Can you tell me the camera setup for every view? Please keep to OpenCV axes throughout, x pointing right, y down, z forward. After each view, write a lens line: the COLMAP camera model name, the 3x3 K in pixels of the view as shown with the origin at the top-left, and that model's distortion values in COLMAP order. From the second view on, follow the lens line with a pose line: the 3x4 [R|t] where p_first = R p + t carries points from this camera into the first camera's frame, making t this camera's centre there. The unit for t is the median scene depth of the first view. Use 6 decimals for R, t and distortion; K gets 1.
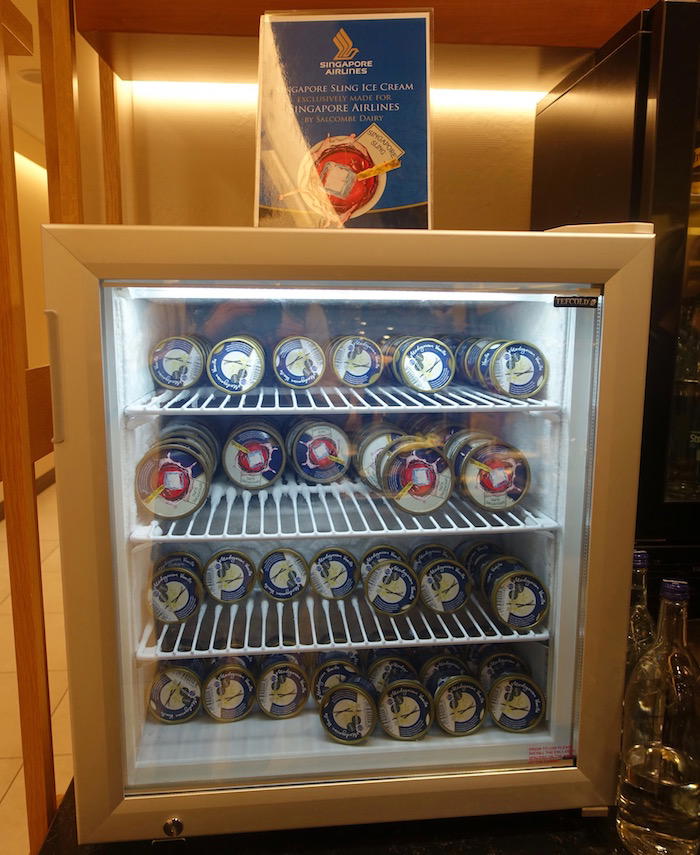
lens RADIAL K [[713.4, 0, 350.0], [0, 713.4, 427.5], [0, 0, 1]] dist [-0.000839, -0.000194]
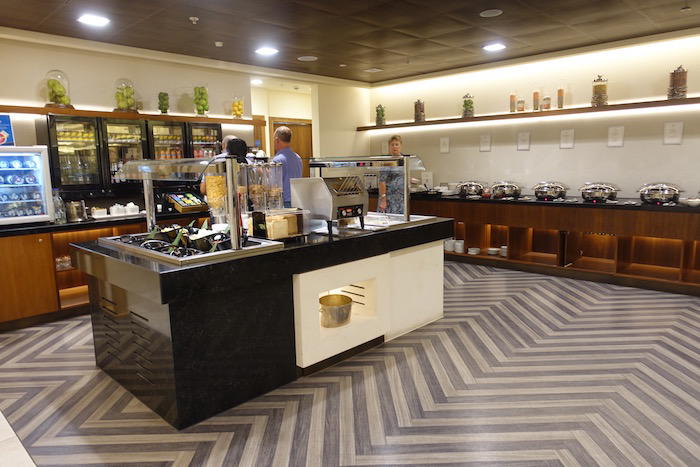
lens RADIAL K [[490.7, 0, 350.0], [0, 490.7, 233.5], [0, 0, 1]] dist [0.036690, -0.000411]
pose [[0.772703, -0.108341, 0.625454, -0.519773], [0.115073, 0.992909, 0.029827, 0.845252], [-0.624250, 0.048925, 0.779691, -4.981135]]
